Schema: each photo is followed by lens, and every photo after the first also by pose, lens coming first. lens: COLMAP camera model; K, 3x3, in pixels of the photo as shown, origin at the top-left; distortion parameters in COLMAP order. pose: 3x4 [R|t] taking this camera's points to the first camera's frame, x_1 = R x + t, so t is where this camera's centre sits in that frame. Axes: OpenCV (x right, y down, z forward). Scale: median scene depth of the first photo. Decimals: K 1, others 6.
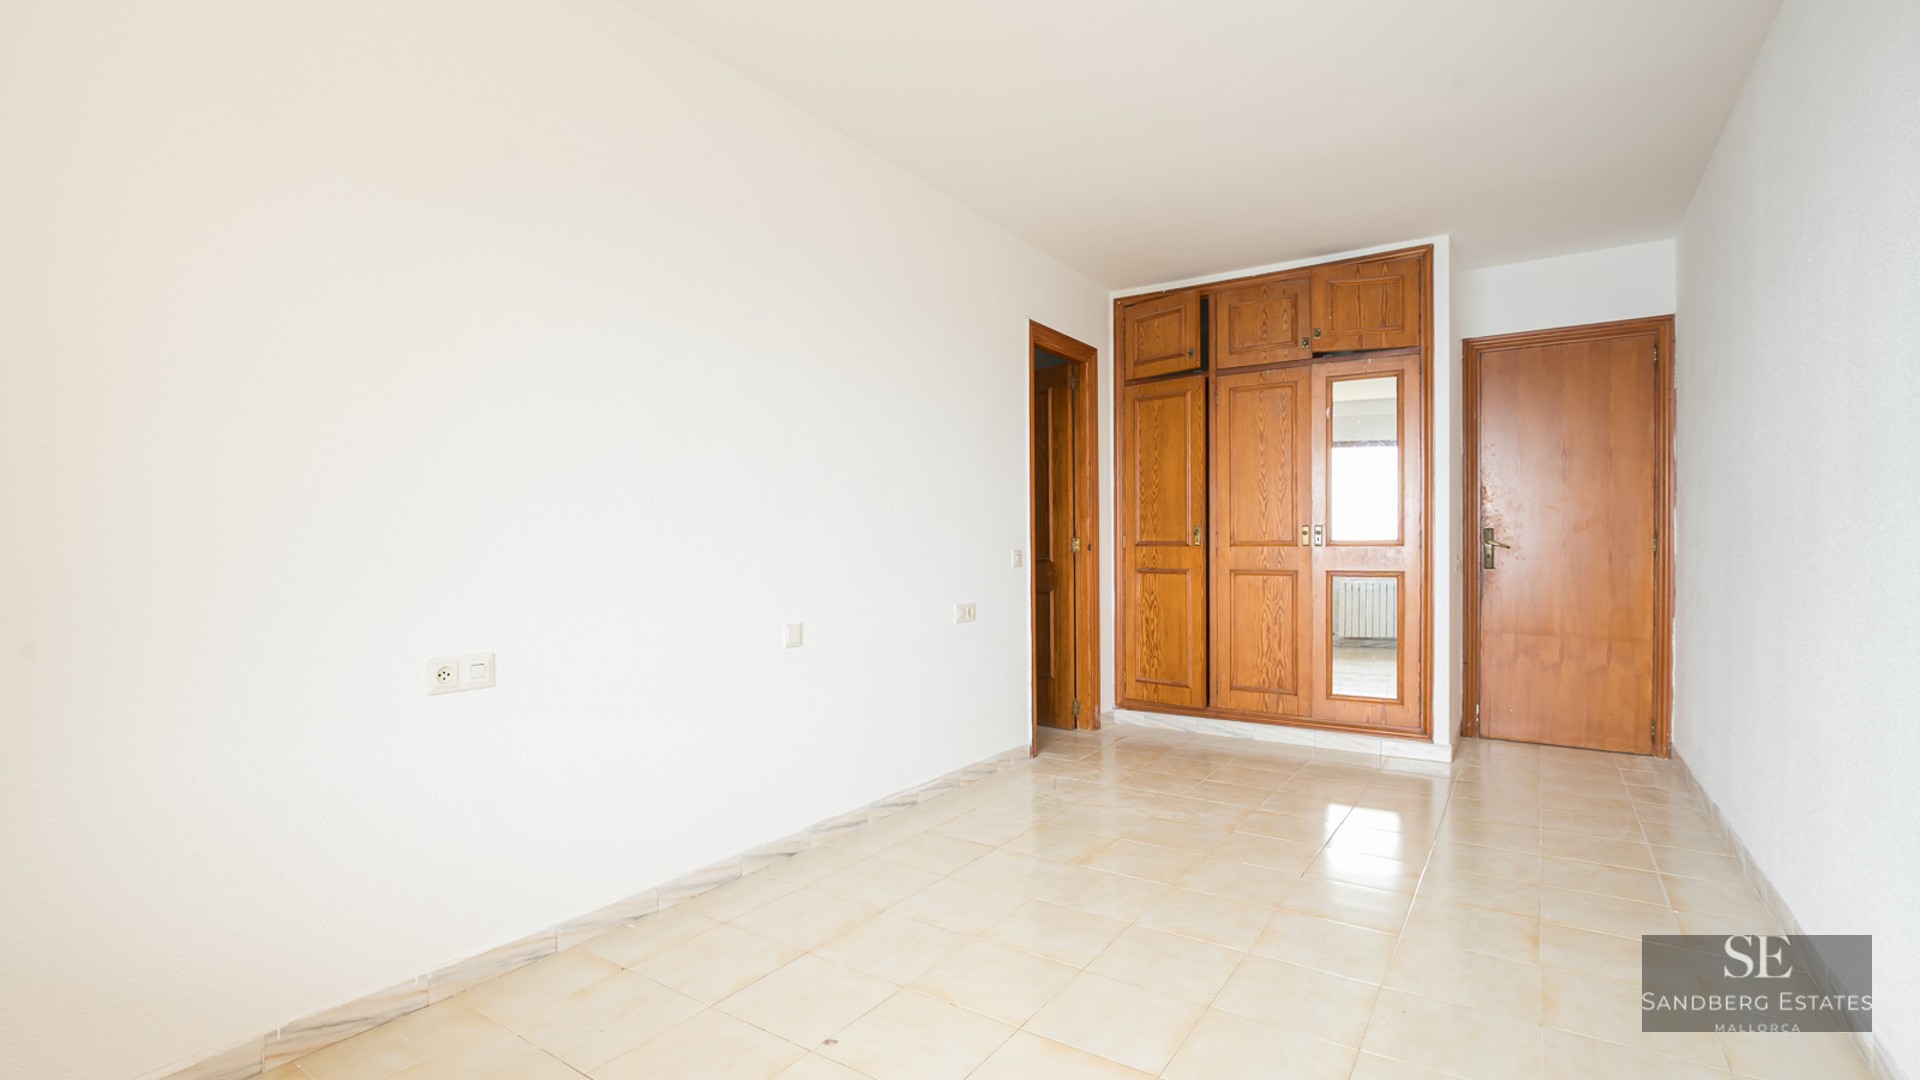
lens RADIAL K [[877.6, 0, 963.1], [0, 877.6, 547.8], [0, 0, 1]] dist [-0.012432, 0.001514]
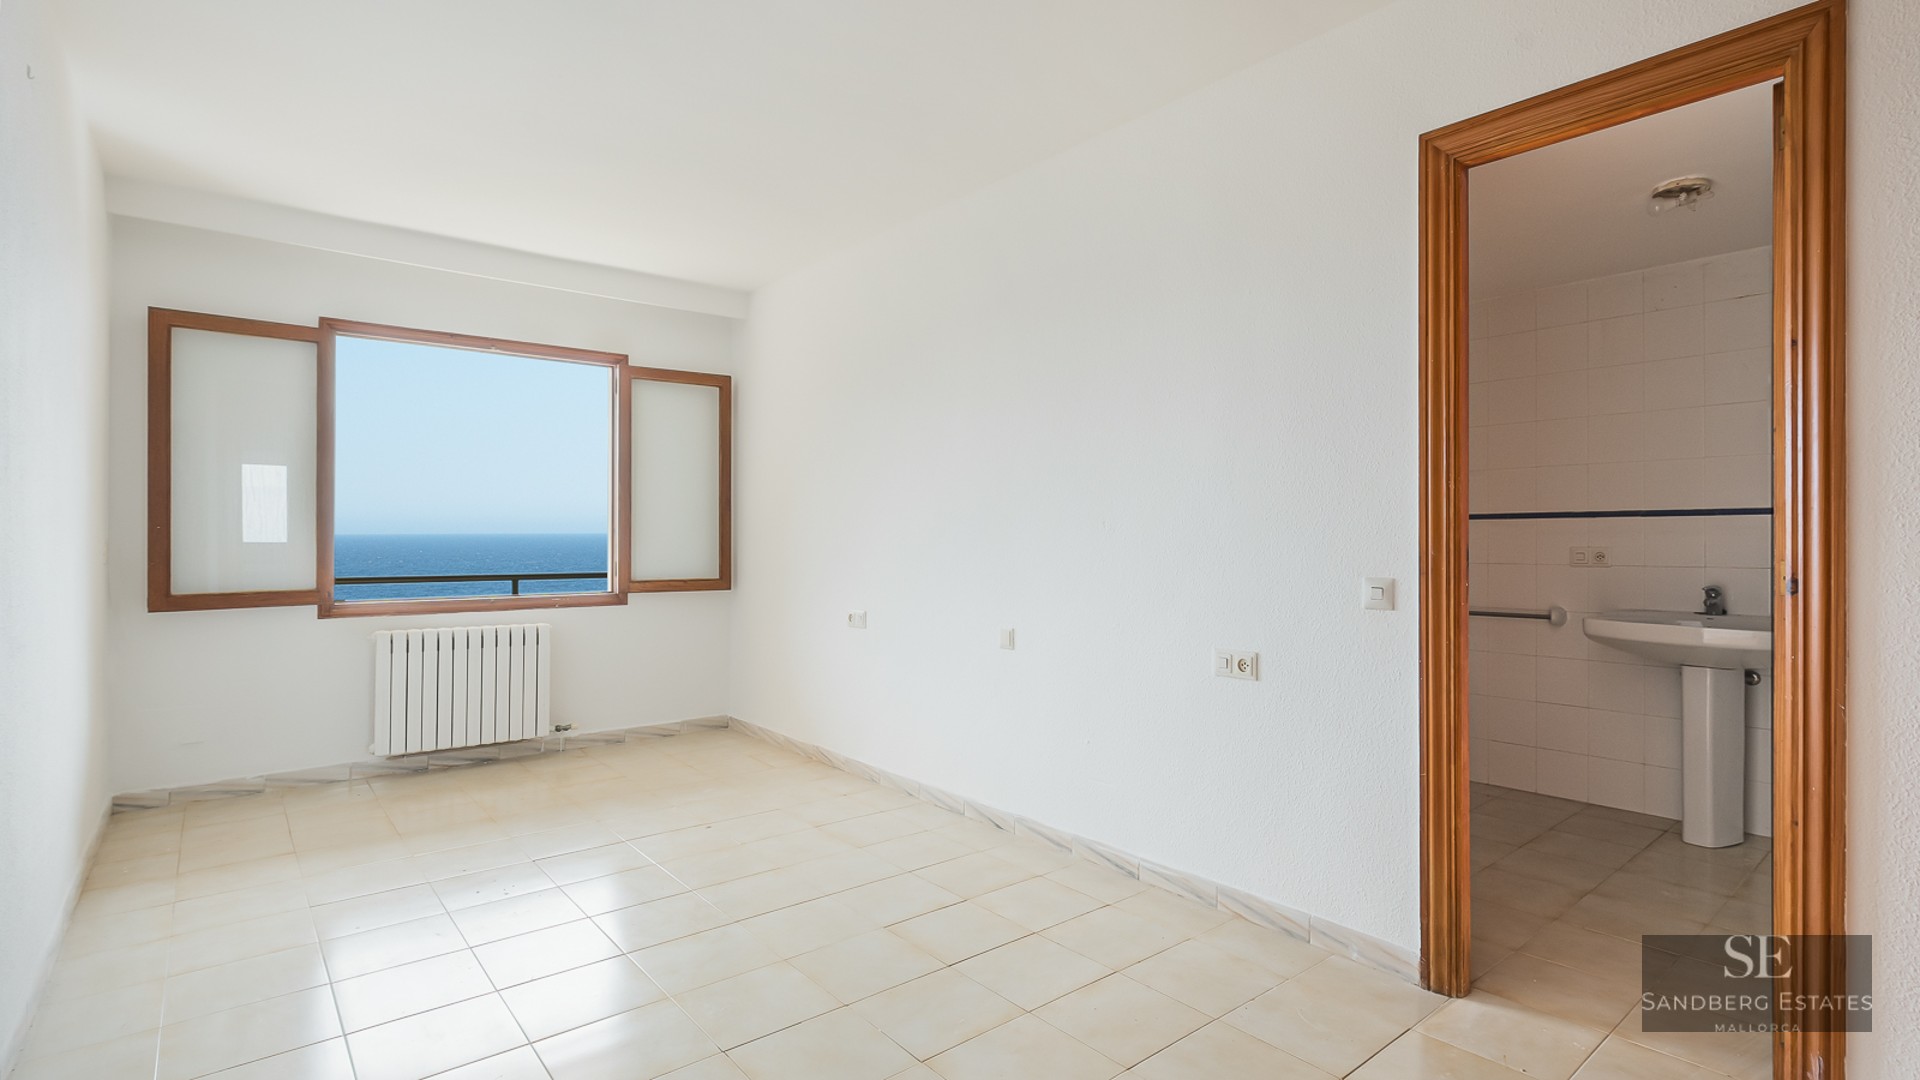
lens RADIAL K [[877.6, 0, 962.2], [0, 877.6, 534.8], [0, 0, 1]] dist [-0.012432, 0.001514]
pose [[-0.275252, 0.001635, -0.961371, 0.720459], [0.002212, 0.999997, 0.001067, -0.028807], [0.961370, -0.001832, -0.275255, 0.985796]]
